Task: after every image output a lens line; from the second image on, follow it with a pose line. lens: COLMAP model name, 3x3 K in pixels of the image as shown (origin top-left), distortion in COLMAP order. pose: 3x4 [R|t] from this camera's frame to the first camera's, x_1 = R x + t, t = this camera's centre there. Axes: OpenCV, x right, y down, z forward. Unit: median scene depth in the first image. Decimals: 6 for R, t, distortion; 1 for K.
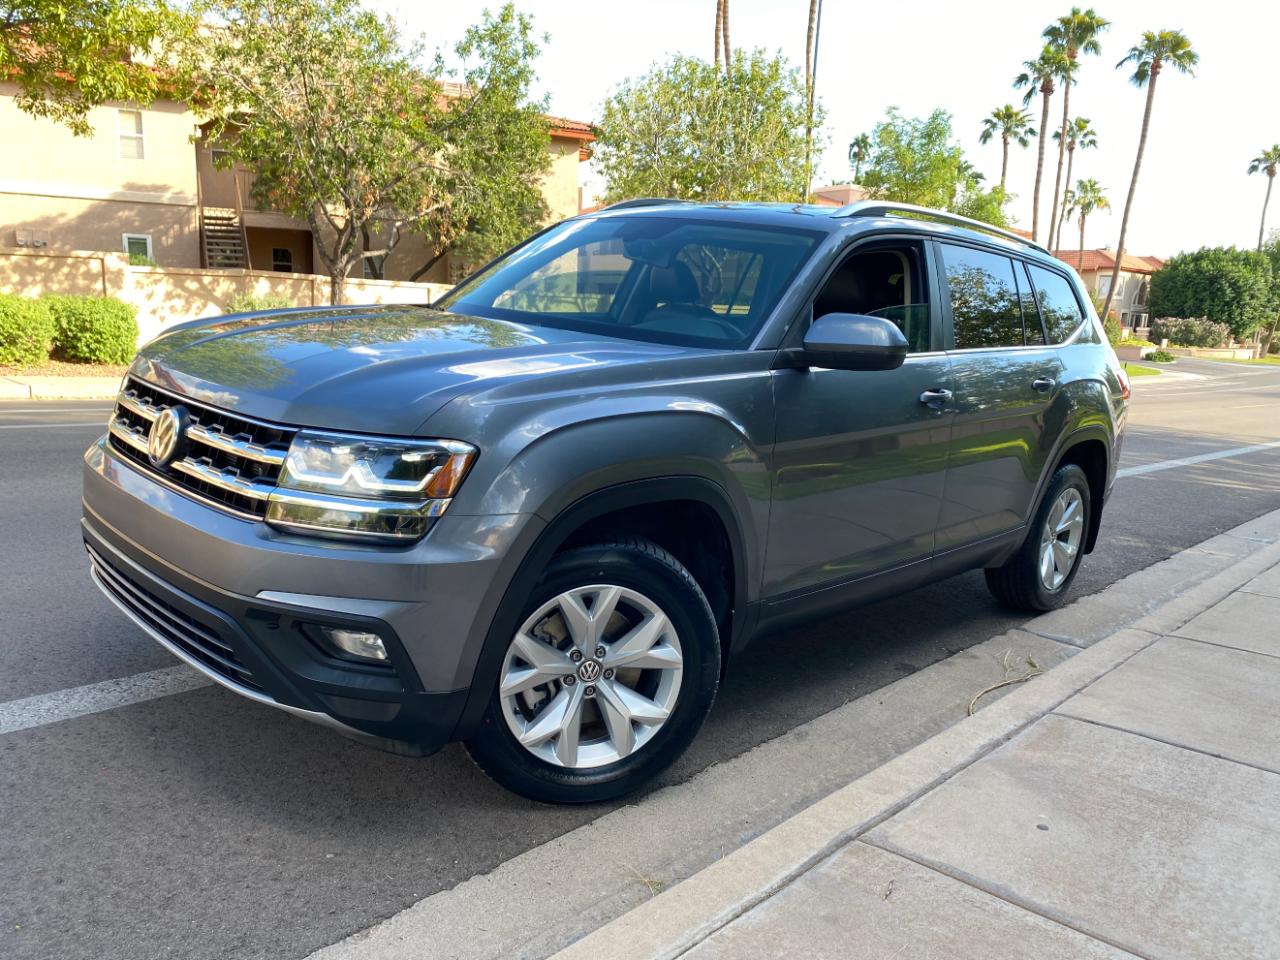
lens RADIAL K [[972.8, 0, 624.2], [0, 972.8, 498.7], [0, 0, 1]] dist [0.016129, -0.001181]
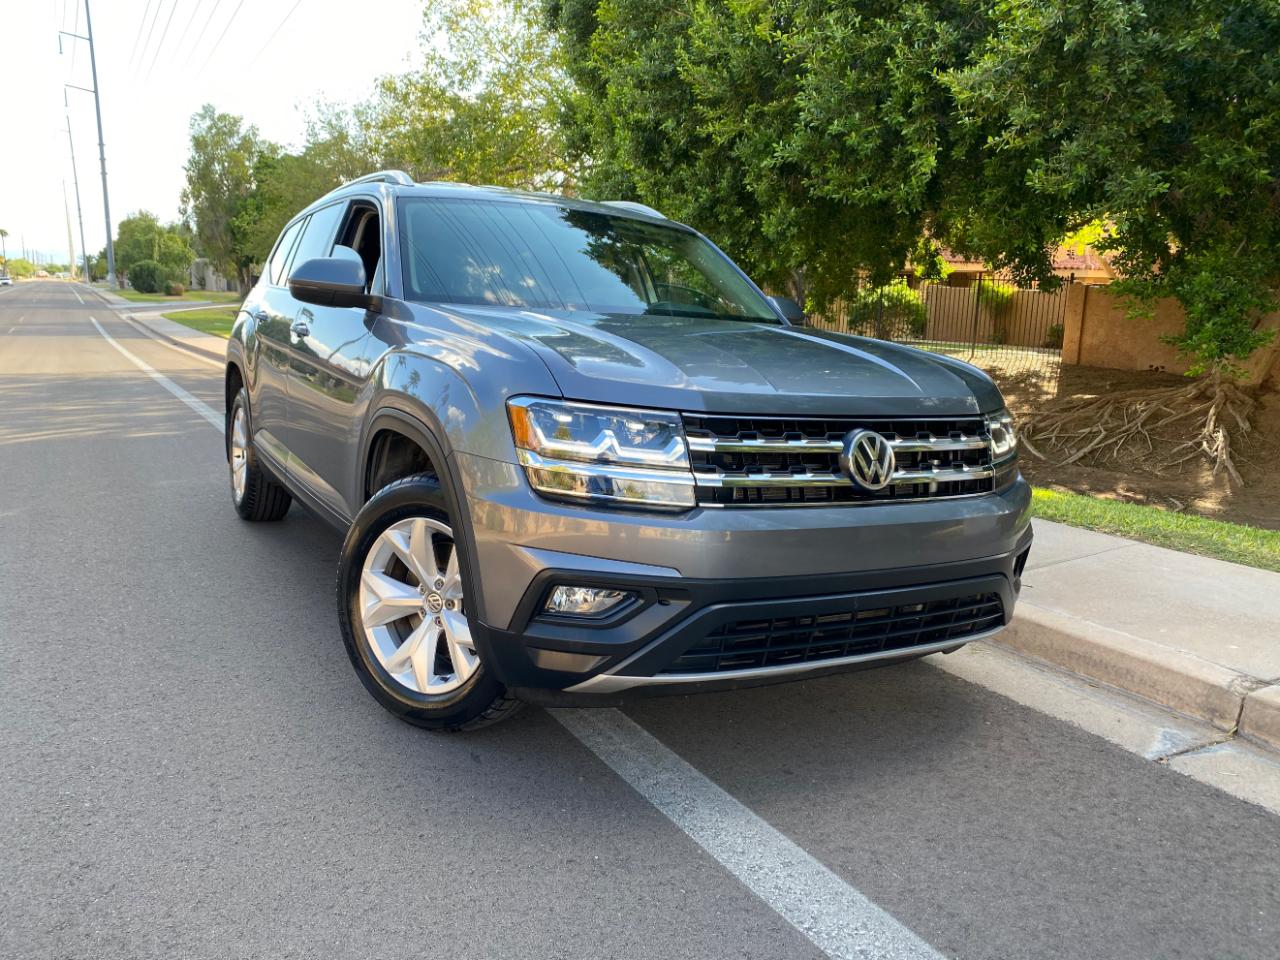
lens RADIAL K [[972.8, 0, 632.3], [0, 972.8, 480.8], [0, 0, 1]] dist [0.016129, -0.001181]
pose [[0.292902, -0.230607, 0.927916, -0.229194], [0.182105, 0.966169, 0.182632, -0.041672], [-0.938640, 0.115485, 0.324988, 0.139705]]
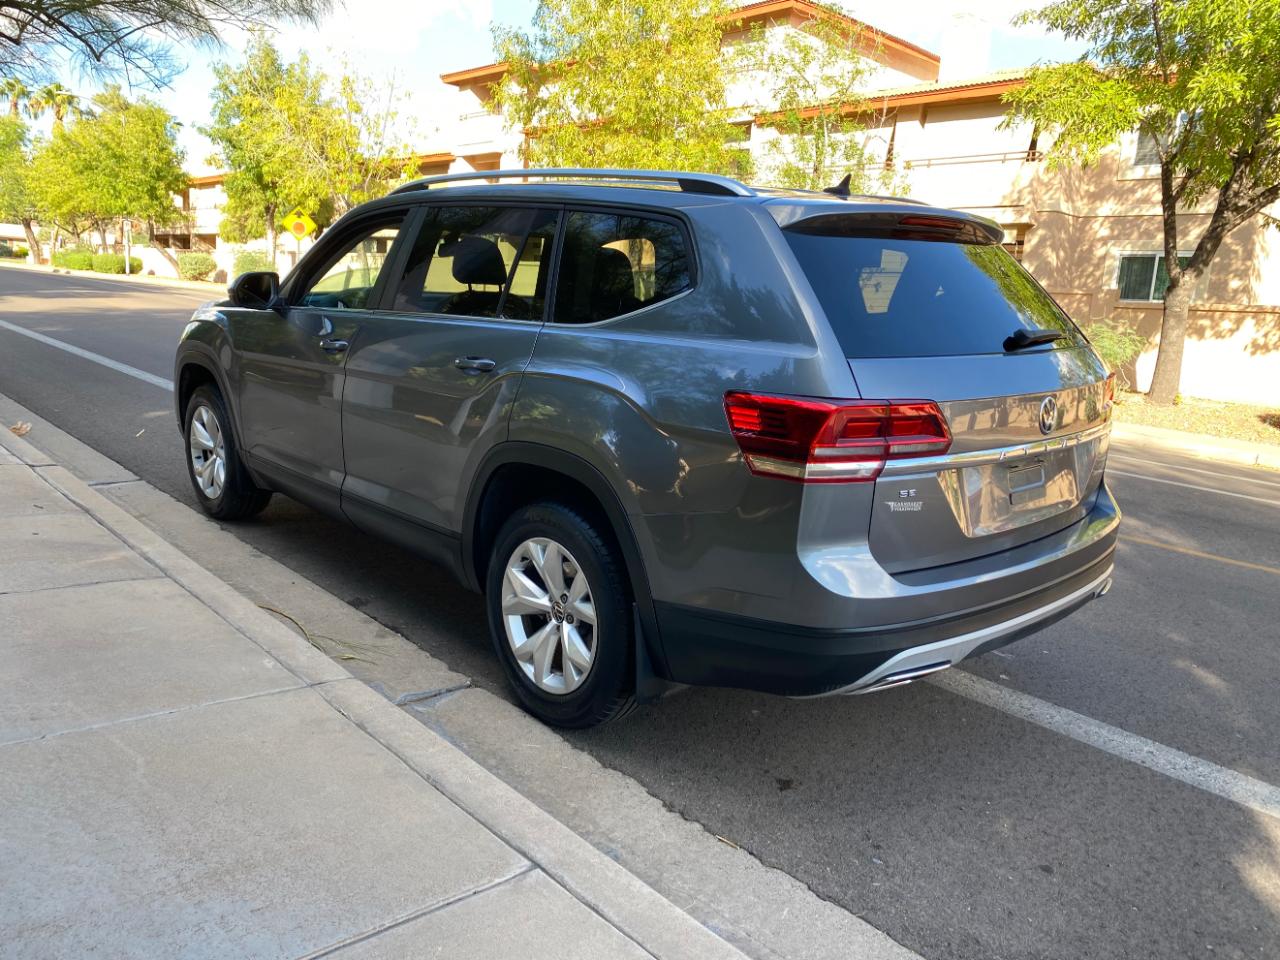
lens RADIAL K [[972.8, 0, 636.8], [0, 972.8, 472.7], [0, 0, 1]] dist [0.016129, -0.001181]
pose [[-0.054983, 0.122081, -0.990996, 0.314589], [-0.262755, 0.955747, 0.132317, -0.044424], [0.963295, 0.267665, -0.020472, 0.304221]]
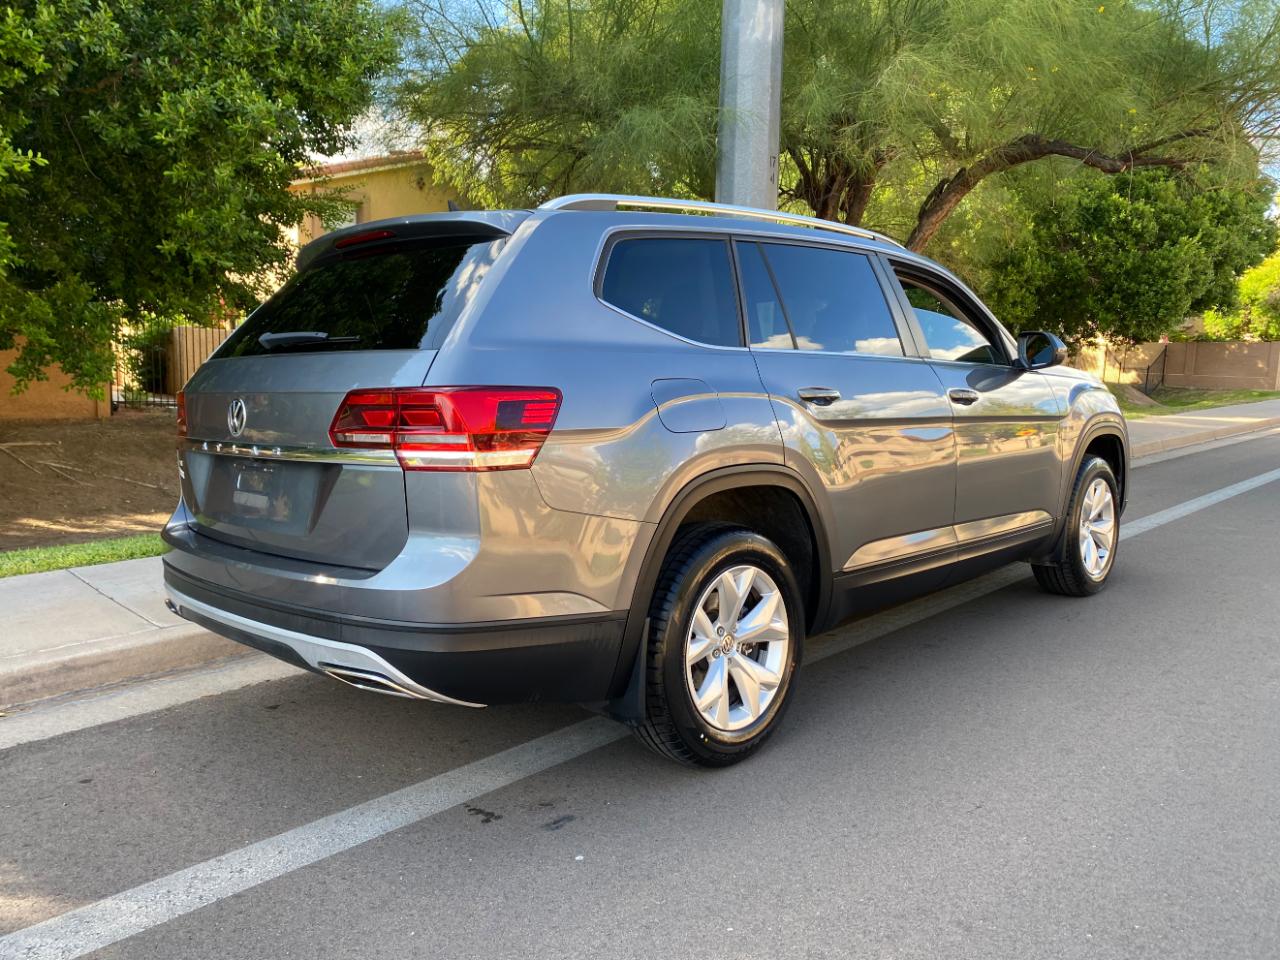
lens RADIAL K [[972.8, 0, 635.0], [0, 972.8, 483.7], [0, 0, 1]] dist [0.016129, -0.001181]
pose [[-0.997153, -0.074533, -0.011445, 0.069857], [-0.074243, 0.943826, 0.321993, -0.099829], [-0.013197, 0.321926, -0.946673, 0.533622]]
